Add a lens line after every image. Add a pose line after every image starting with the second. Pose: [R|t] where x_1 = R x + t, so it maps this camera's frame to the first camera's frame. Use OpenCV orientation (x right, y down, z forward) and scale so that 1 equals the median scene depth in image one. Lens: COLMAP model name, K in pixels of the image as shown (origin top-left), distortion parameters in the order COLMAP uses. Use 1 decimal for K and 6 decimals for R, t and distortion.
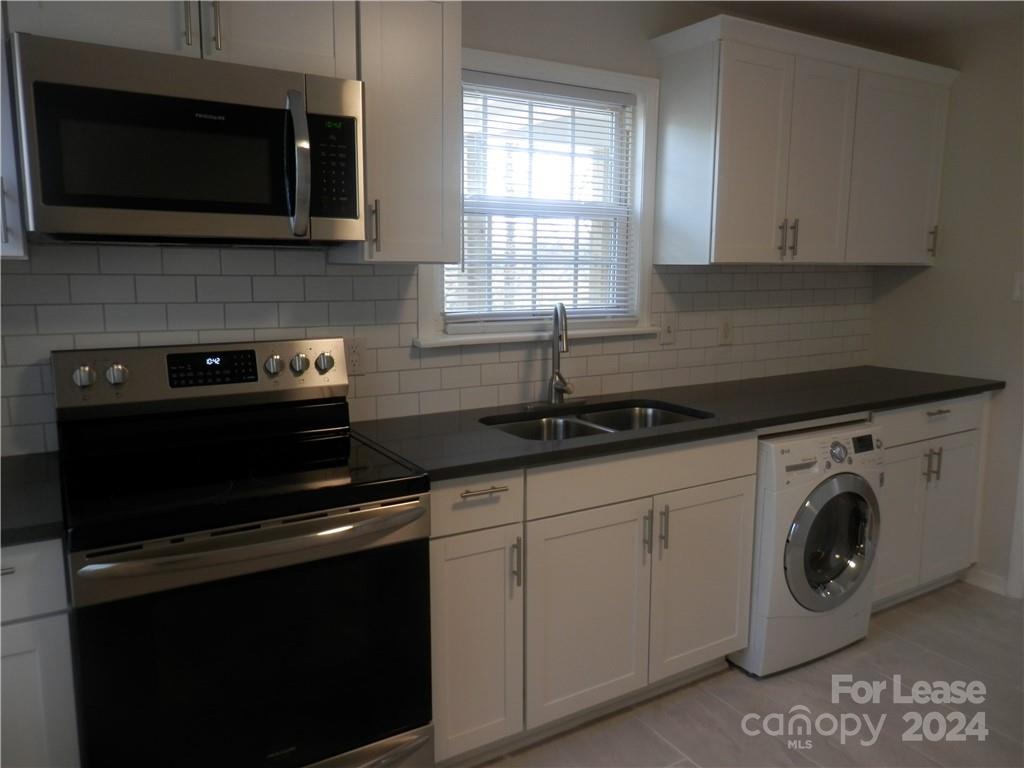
lens RADIAL K [[750.8, 0, 511.7], [0, 750.8, 382.1], [0, 0, 1]] dist [0.010576, 0.007721]
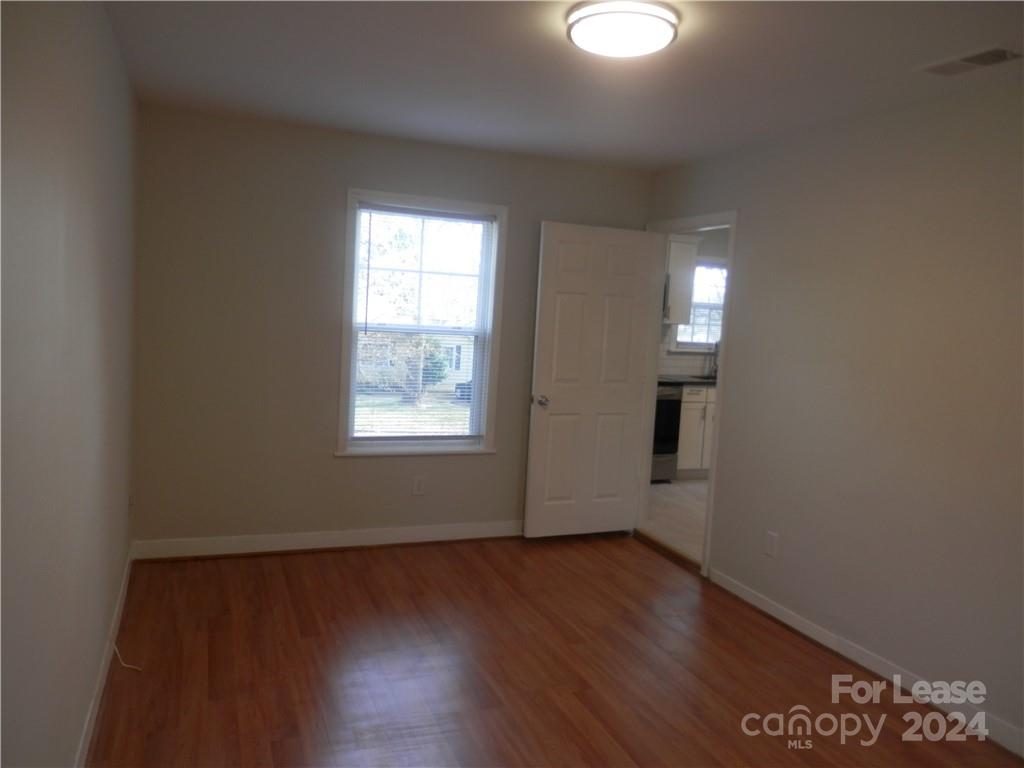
lens RADIAL K [[750.8, 0, 512.5], [0, 750.8, 385.2], [0, 0, 1]] dist [0.010576, 0.007721]
pose [[0.986325, 0.074436, -0.147045, -0.278689], [-0.082002, 0.995566, -0.046078, 0.265487], [0.142963, 0.057506, 0.988056, -1.959104]]
